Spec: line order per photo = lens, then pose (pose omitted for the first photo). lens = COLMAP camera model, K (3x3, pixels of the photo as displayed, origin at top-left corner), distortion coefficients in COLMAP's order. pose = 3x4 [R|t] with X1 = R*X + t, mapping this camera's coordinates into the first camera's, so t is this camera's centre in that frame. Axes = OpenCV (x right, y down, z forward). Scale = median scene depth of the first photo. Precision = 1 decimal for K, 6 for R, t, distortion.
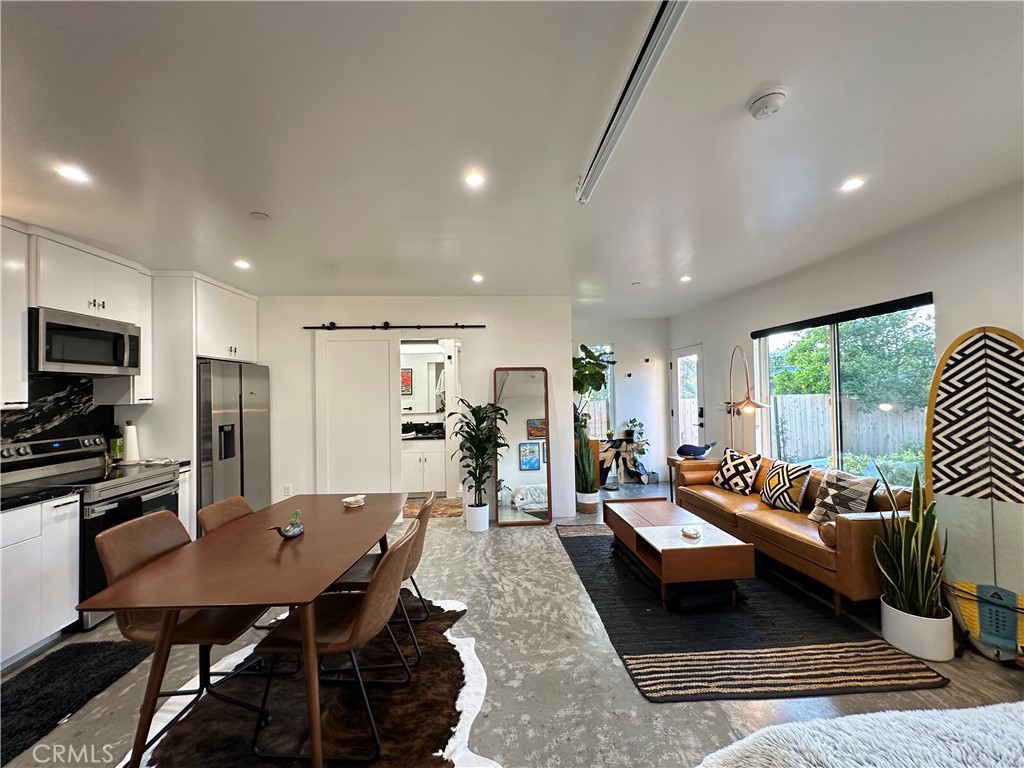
lens RADIAL K [[409.2, 0, 510.7], [0, 409.2, 382.6], [0, 0, 1]] dist [-0.002463, 0.000585]
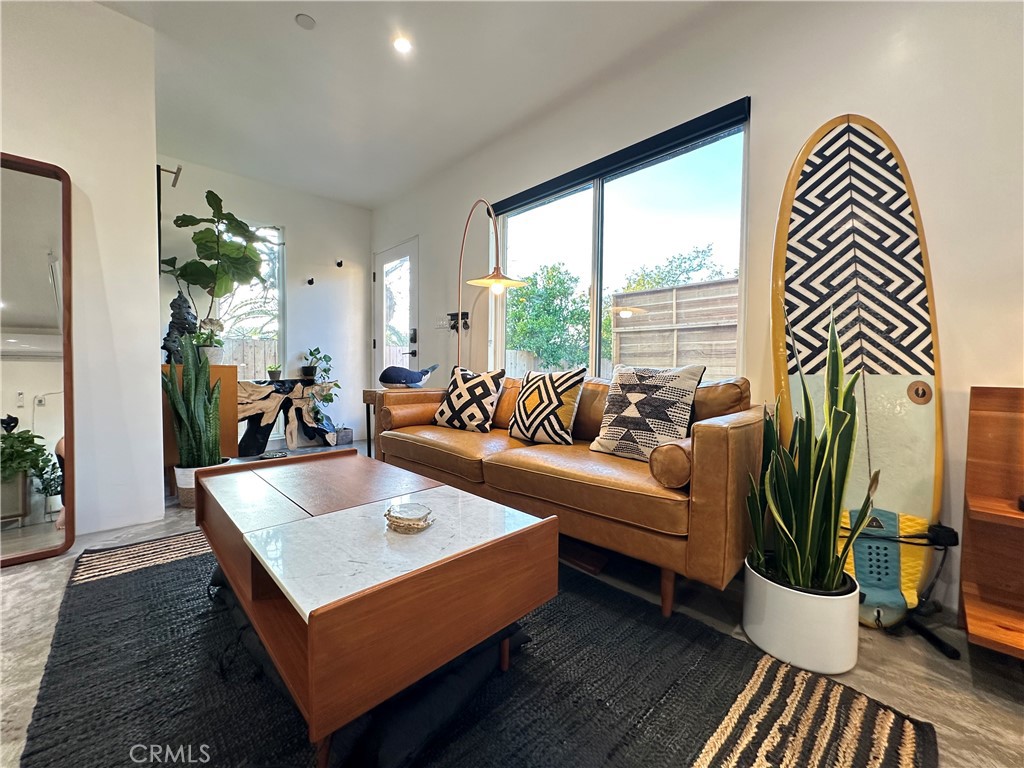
lens RADIAL K [[409.2, 0, 510.7], [0, 409.2, 382.6], [0, 0, 1]] dist [-0.002463, 0.000585]
pose [[0.768806, 0.001098, 0.639481, 0.267900], [-0.038938, 0.998223, 0.045100, 0.221539], [-0.638296, -0.059573, 0.767483, 0.651901]]
